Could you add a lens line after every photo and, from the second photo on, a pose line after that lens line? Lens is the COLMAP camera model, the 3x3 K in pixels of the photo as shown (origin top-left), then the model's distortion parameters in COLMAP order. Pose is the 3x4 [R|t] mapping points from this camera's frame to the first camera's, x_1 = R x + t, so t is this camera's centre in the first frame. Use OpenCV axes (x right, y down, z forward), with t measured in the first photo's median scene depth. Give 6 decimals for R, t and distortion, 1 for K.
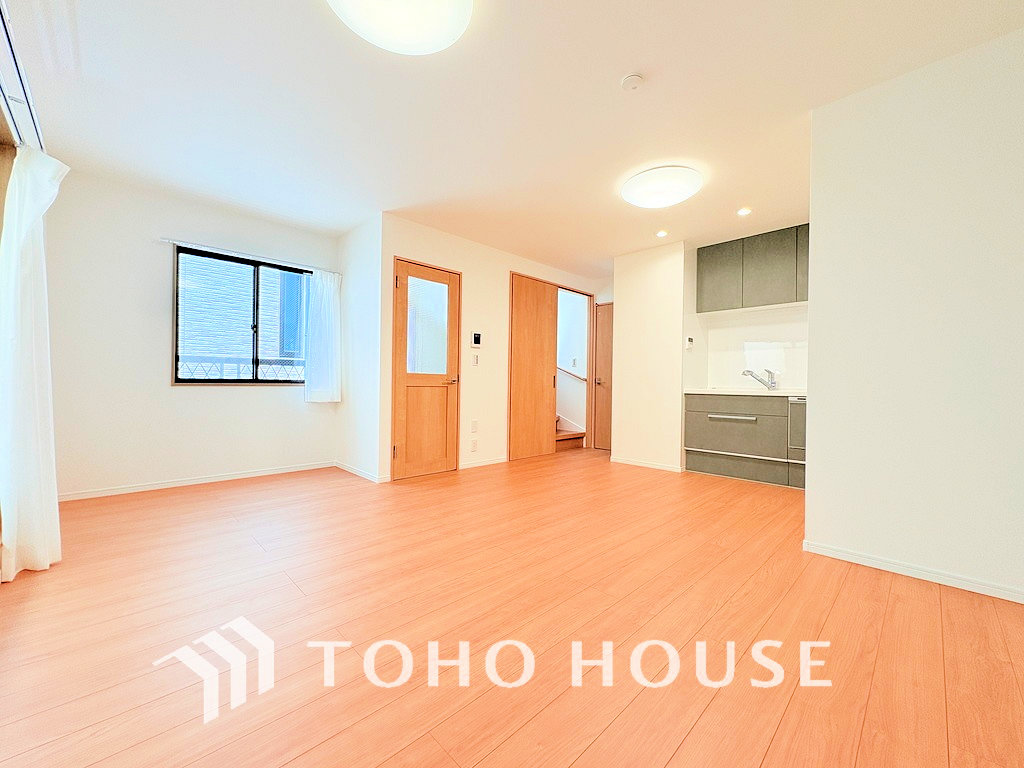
lens RADIAL K [[407.4, 0, 508.3], [0, 407.4, 385.0], [0, 0, 1]] dist [-0.002063, -0.001403]
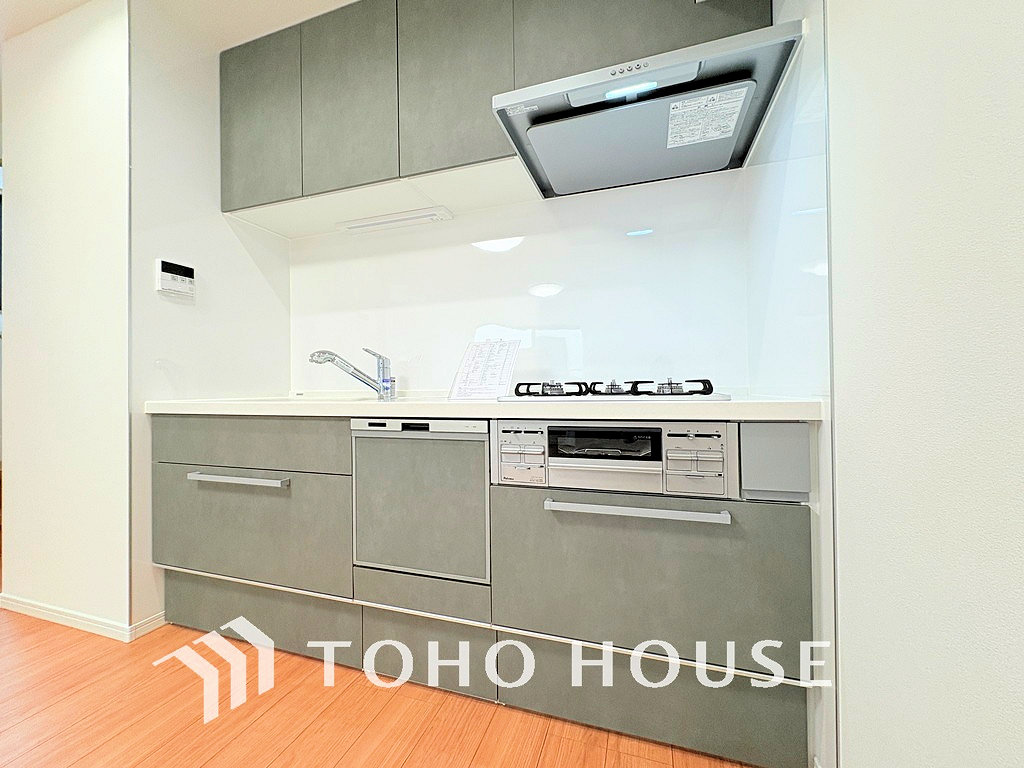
lens RADIAL K [[407.4, 0, 515.4], [0, 407.4, 380.6], [0, 0, 1]] dist [-0.002063, -0.001403]
pose [[0.882053, -0.014614, 0.470924, 0.565283], [0.023862, 0.999622, -0.013673, 0.003855], [-0.470546, 0.023298, 0.882068, 0.546993]]
